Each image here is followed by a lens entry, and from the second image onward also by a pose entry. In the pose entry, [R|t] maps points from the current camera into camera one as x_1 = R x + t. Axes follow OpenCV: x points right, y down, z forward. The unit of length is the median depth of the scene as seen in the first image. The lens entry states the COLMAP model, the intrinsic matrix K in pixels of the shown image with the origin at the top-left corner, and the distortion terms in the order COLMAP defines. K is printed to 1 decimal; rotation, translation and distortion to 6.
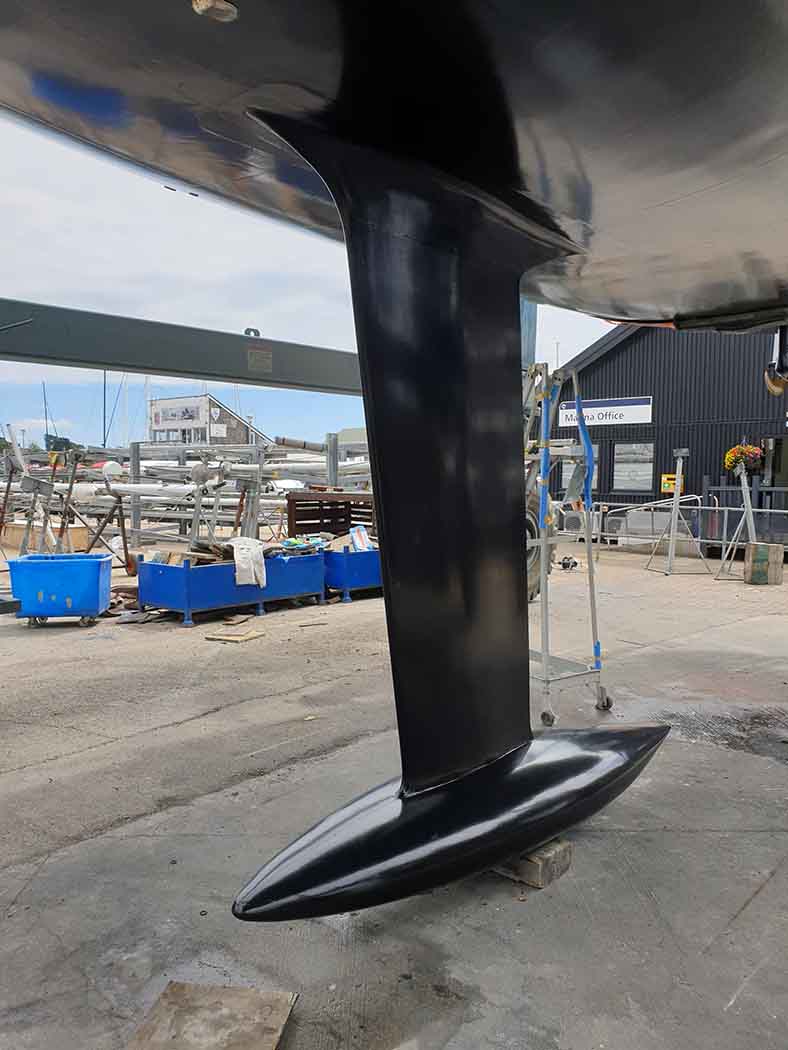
lens RADIAL K [[804.8, 0, 386.5], [0, 804.8, 518.5], [0, 0, 1]] dist [0.035729, -0.010691]
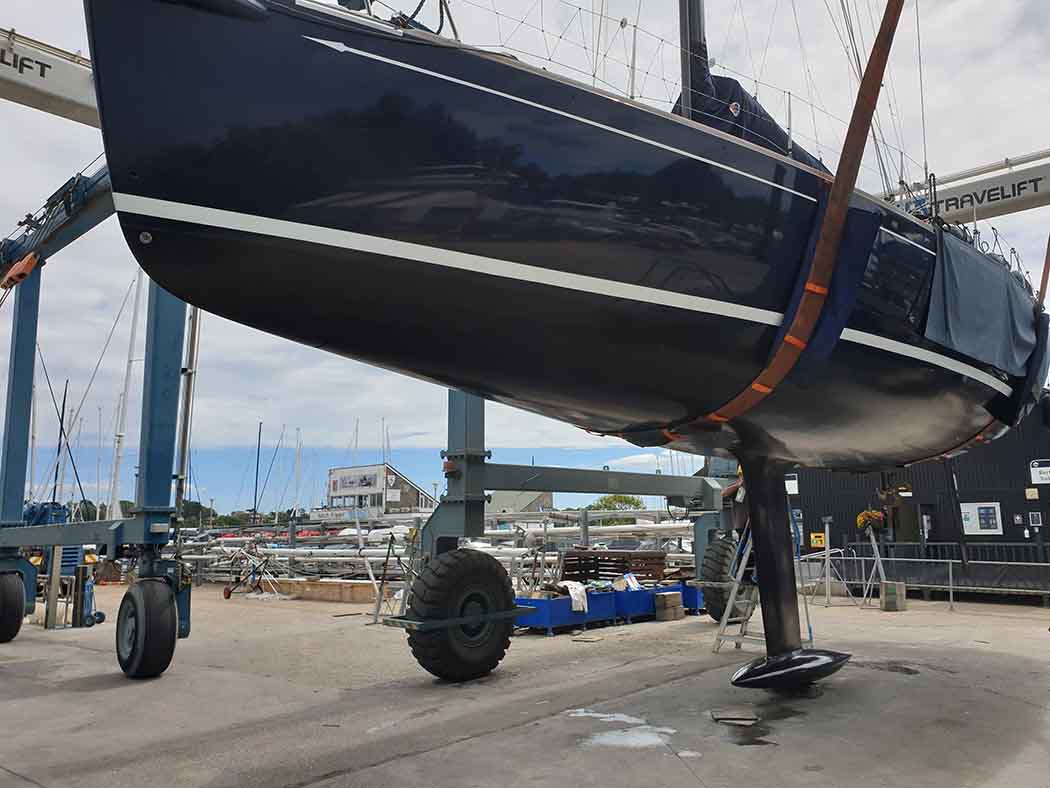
lens RADIAL K [[804.8, 0, 535.8], [0, 804.8, 395.1], [0, 0, 1]] dist [0.035729, -0.010691]
pose [[0.999456, -0.014690, 0.029534, -0.164950], [0.020827, 0.975353, -0.219666, 0.007430], [-0.025579, 0.220161, 0.975128, -0.374653]]
